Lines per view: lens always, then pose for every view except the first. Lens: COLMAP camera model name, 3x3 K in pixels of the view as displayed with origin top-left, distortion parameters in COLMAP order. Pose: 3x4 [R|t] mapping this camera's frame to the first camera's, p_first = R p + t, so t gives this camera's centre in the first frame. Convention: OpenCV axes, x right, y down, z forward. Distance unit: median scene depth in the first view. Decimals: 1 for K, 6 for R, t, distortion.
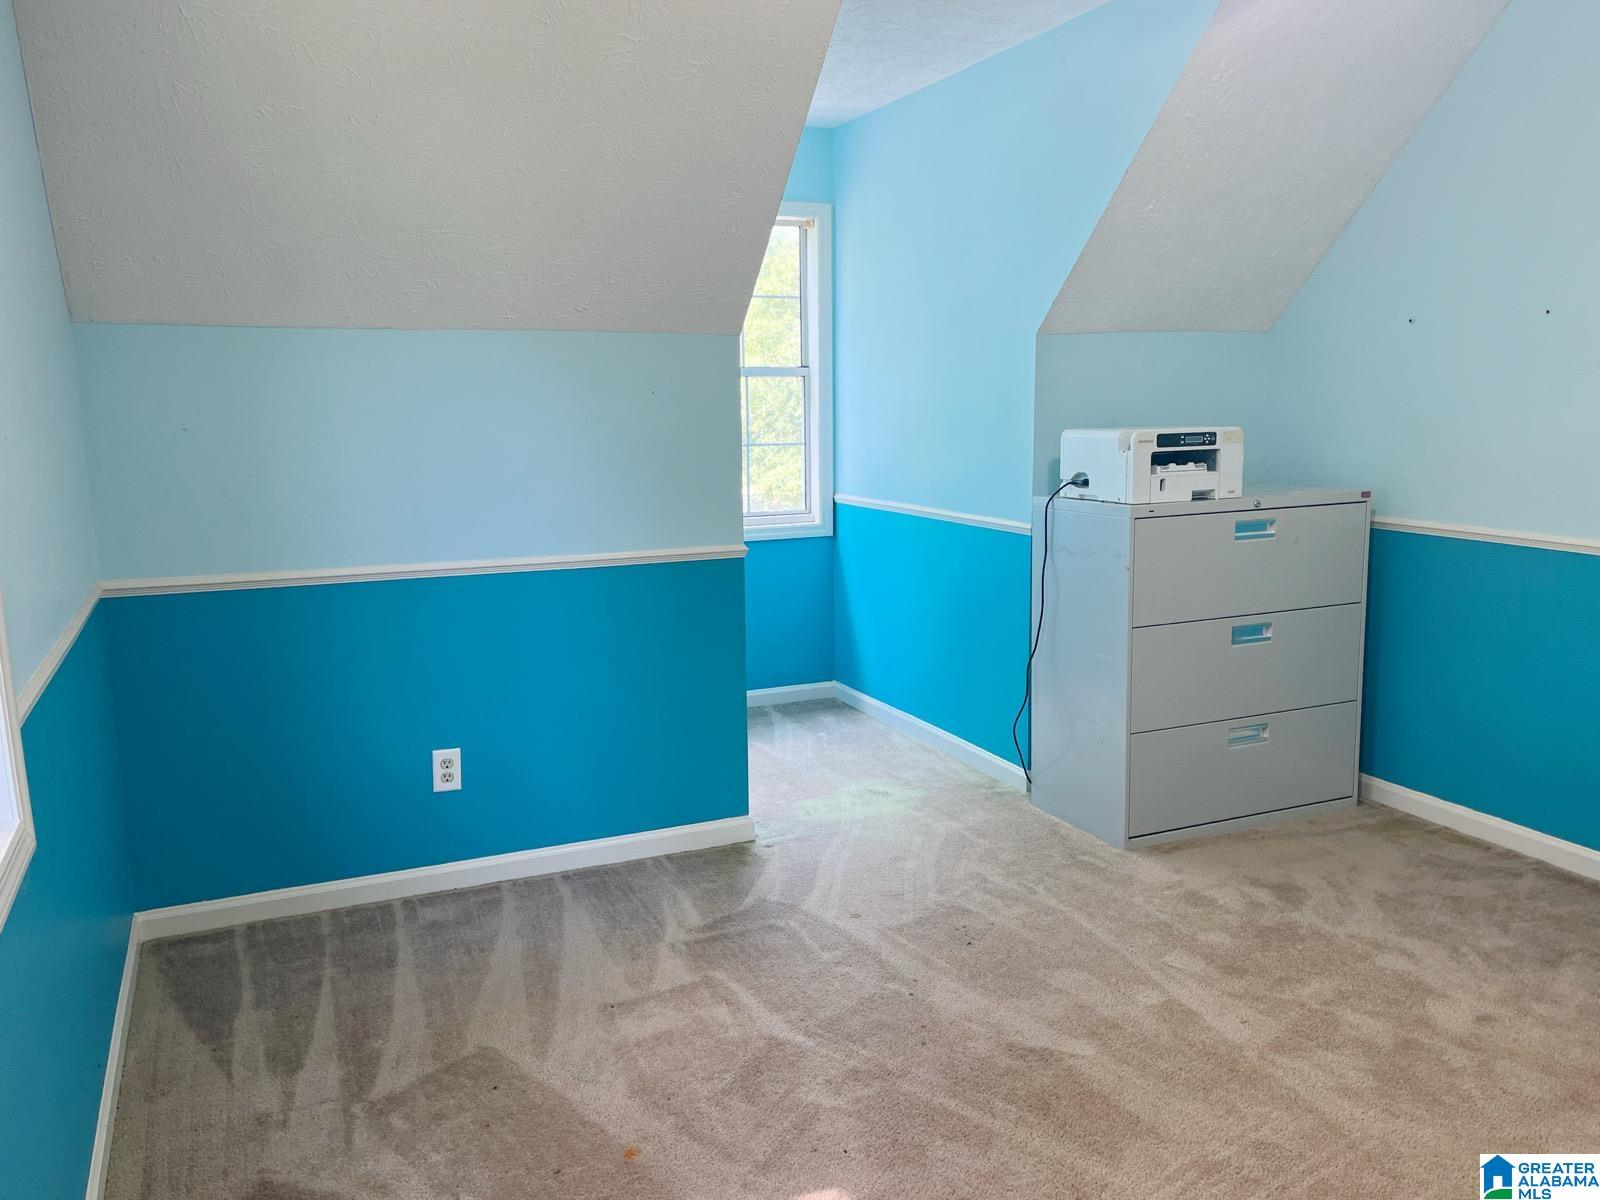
lens RADIAL K [[1245.2, 0, 800.0], [0, 1245.2, 600.0], [0, 0, 1]] dist [0.027128, -0.000245]
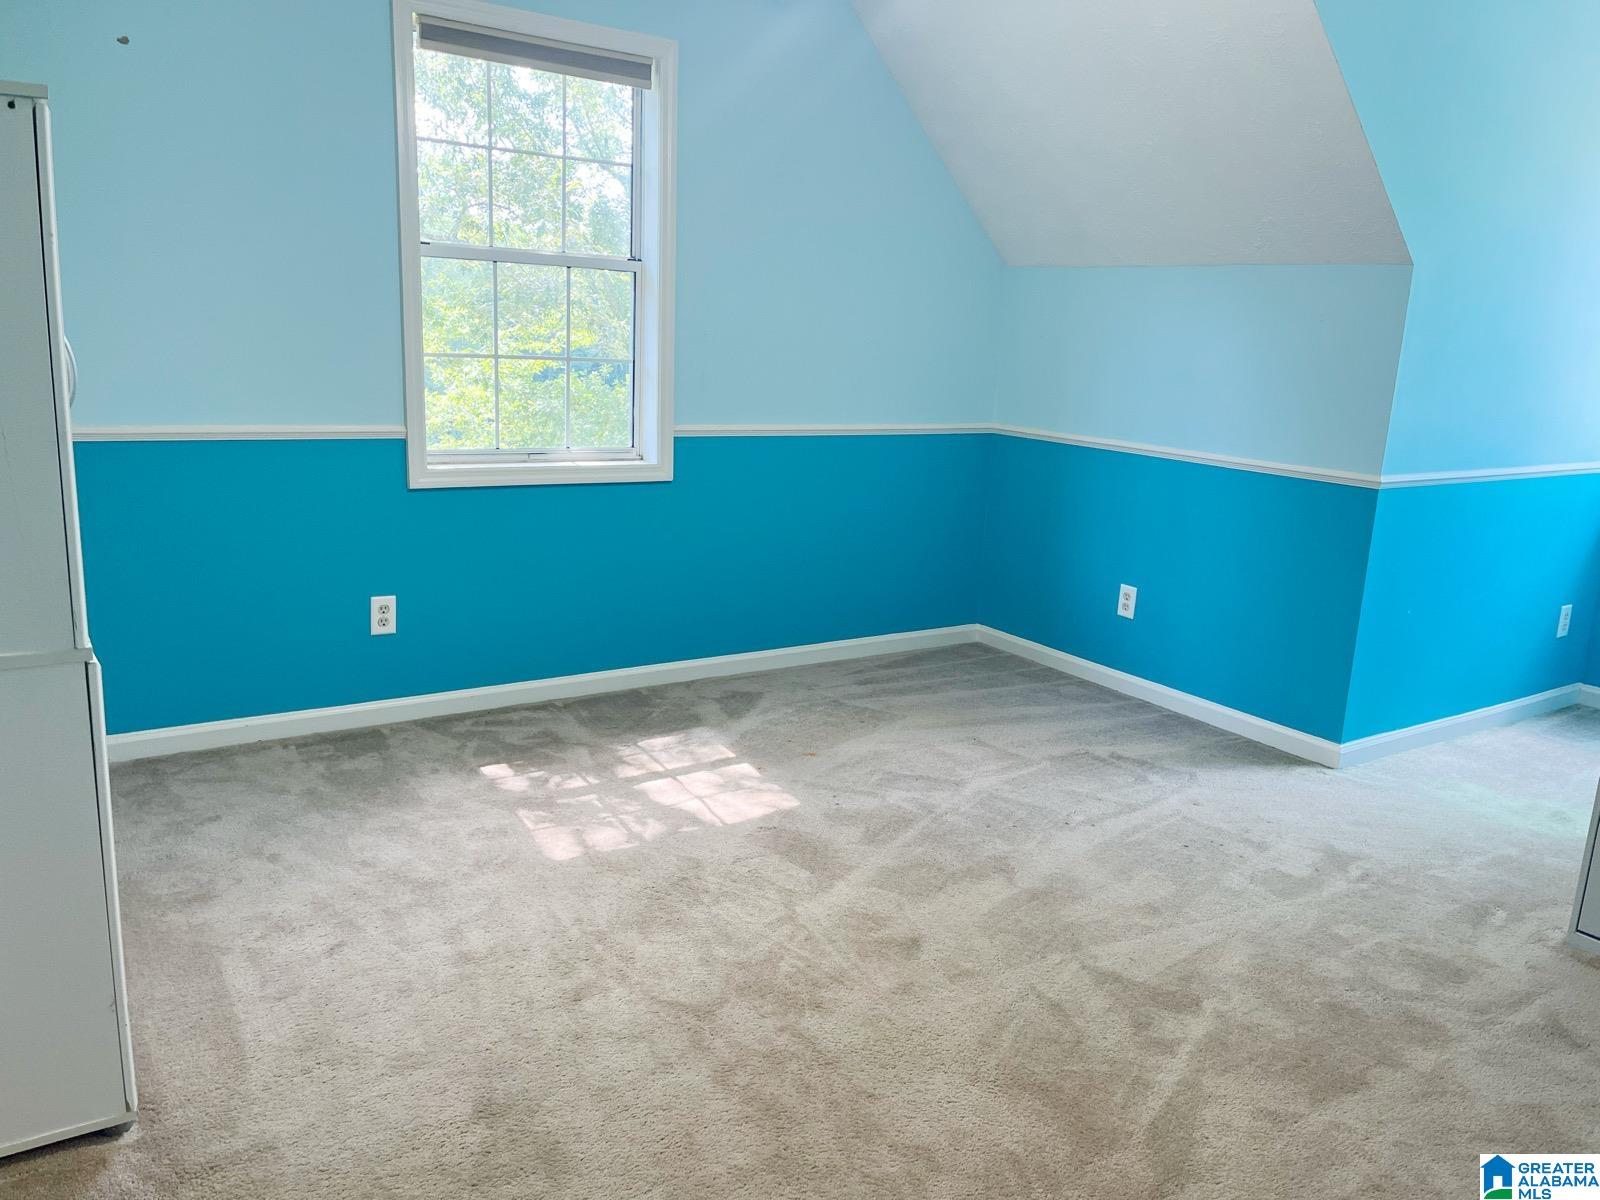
lens RADIAL K [[1245.2, 0, 800.0], [0, 1245.2, 600.0], [0, 0, 1]] dist [0.027128, -0.000245]
pose [[0.171248, 0.239833, -0.955591, 1.052761], [-0.203042, 0.957689, 0.203973, -0.074205], [0.964079, 0.159095, 0.212698, 0.434417]]
